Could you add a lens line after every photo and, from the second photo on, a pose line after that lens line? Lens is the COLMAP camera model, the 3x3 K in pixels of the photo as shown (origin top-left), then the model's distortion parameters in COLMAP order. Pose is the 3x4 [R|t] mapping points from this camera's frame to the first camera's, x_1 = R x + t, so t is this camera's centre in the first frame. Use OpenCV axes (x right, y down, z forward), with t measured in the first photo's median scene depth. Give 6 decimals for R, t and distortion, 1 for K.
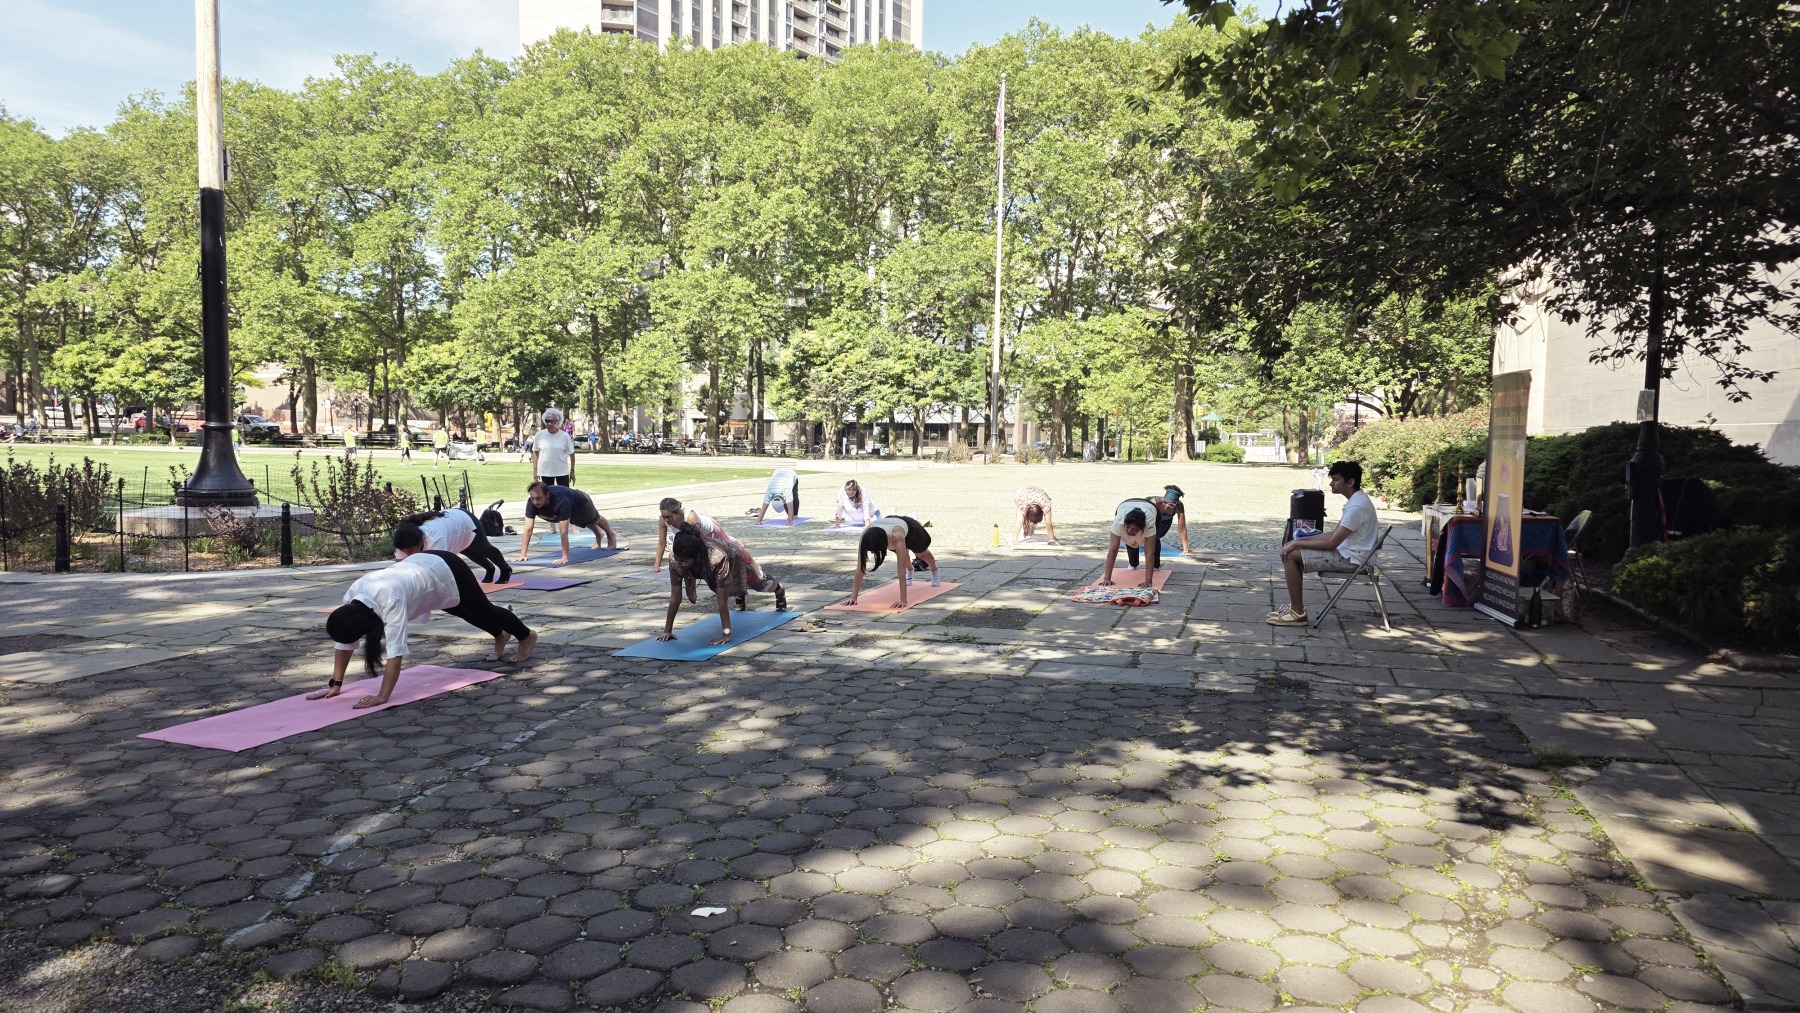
lens RADIAL K [[1257.8, 0, 898.0], [0, 1257.8, 500.4], [0, 0, 1]] dist [0.072371, -0.076364]
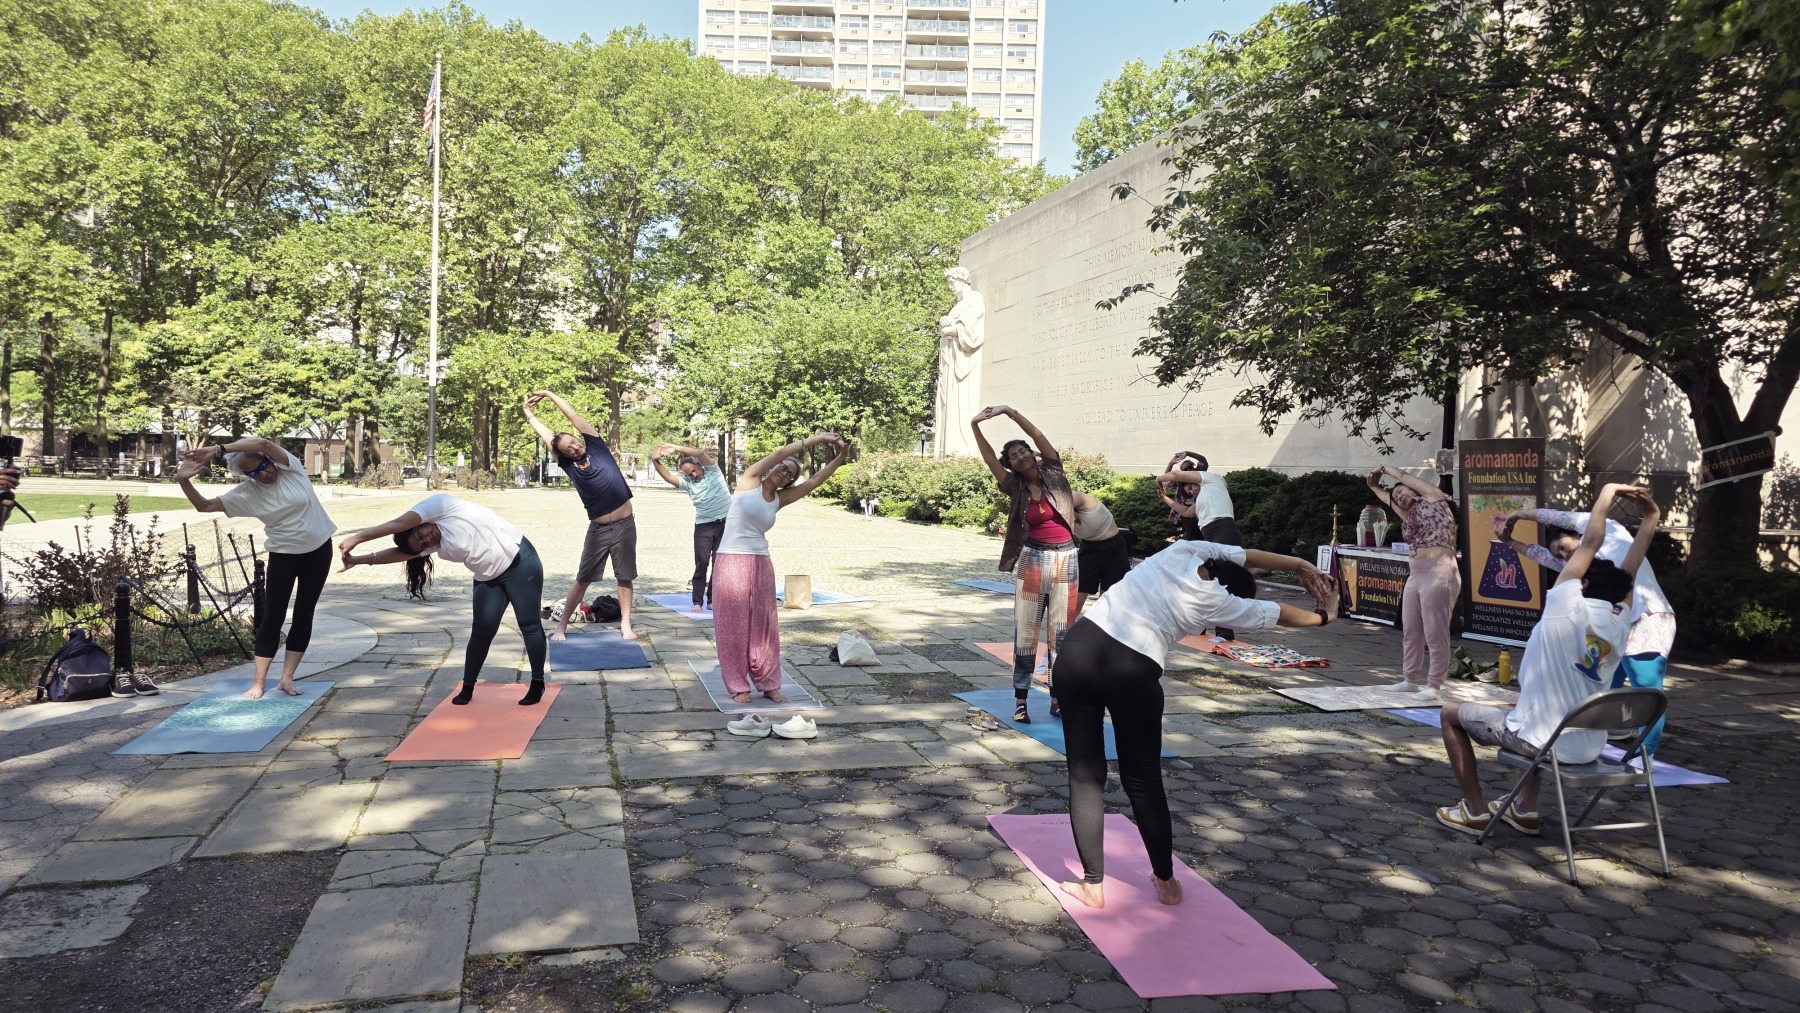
lens RADIAL K [[1245.7, 0, 954.9], [0, 1245.7, 507.5], [0, 0, 1]] dist [0.074777, -0.073065]
pose [[0.830026, -0.002233, 0.557720, -0.108412], [0.008701, 0.999922, -0.008946, -0.004956], [-0.557656, 0.012278, 0.829981, 0.056404]]
